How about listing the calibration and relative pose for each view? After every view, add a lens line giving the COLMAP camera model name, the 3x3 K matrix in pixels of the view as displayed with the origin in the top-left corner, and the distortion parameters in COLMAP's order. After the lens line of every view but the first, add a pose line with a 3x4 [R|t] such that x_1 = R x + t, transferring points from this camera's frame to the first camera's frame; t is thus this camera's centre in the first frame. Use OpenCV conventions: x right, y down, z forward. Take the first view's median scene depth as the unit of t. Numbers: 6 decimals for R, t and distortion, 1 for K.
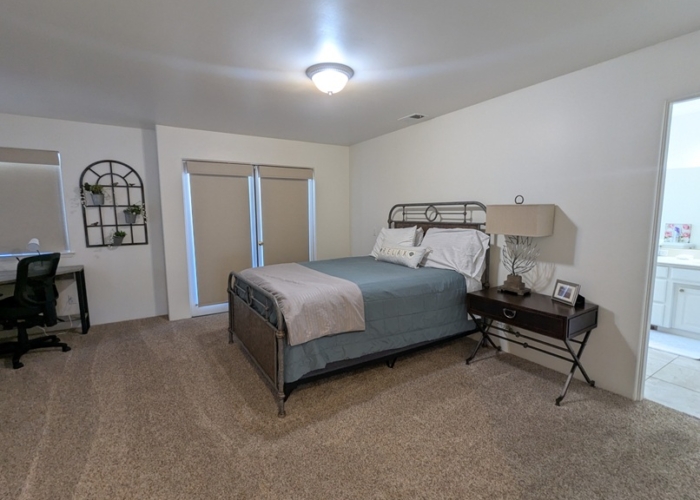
lens RADIAL K [[336.5, 0, 350.0], [0, 336.5, 250.0], [0, 0, 1]] dist [0.002327, 0.000203]
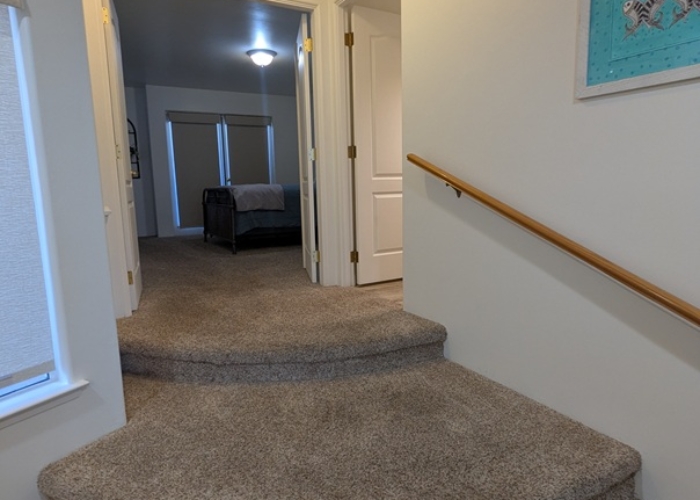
lens RADIAL K [[442.5, 0, 350.0], [0, 442.5, 250.0], [0, 0, 1]] dist [-0.001050, -0.001441]
pose [[0.999577, -0.011257, -0.026822, 0.252070], [0.012316, 0.999138, 0.039650, 0.207860], [0.026353, -0.039963, 0.998854, -0.704246]]
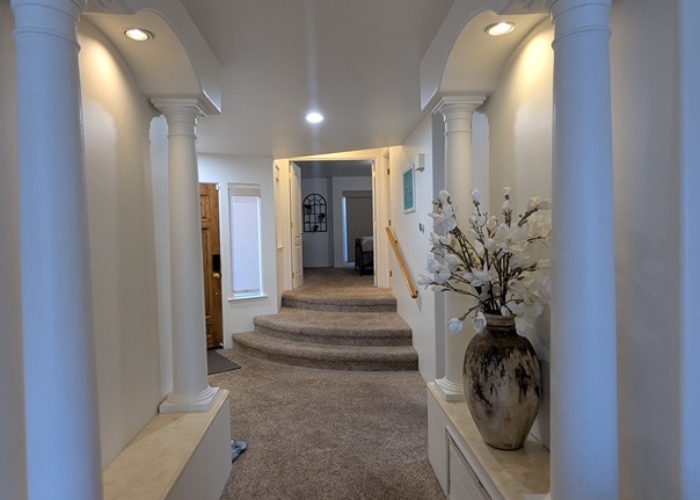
lens RADIAL K [[442.5, 0, 350.0], [0, 442.5, 250.0], [0, 0, 1]] dist [-0.001050, -0.001441]
pose [[0.879131, 0.006243, -0.476539, 0.887268], [-0.039657, 0.997405, -0.060094, 0.270203], [0.474927, 0.071728, 0.877097, -1.416129]]
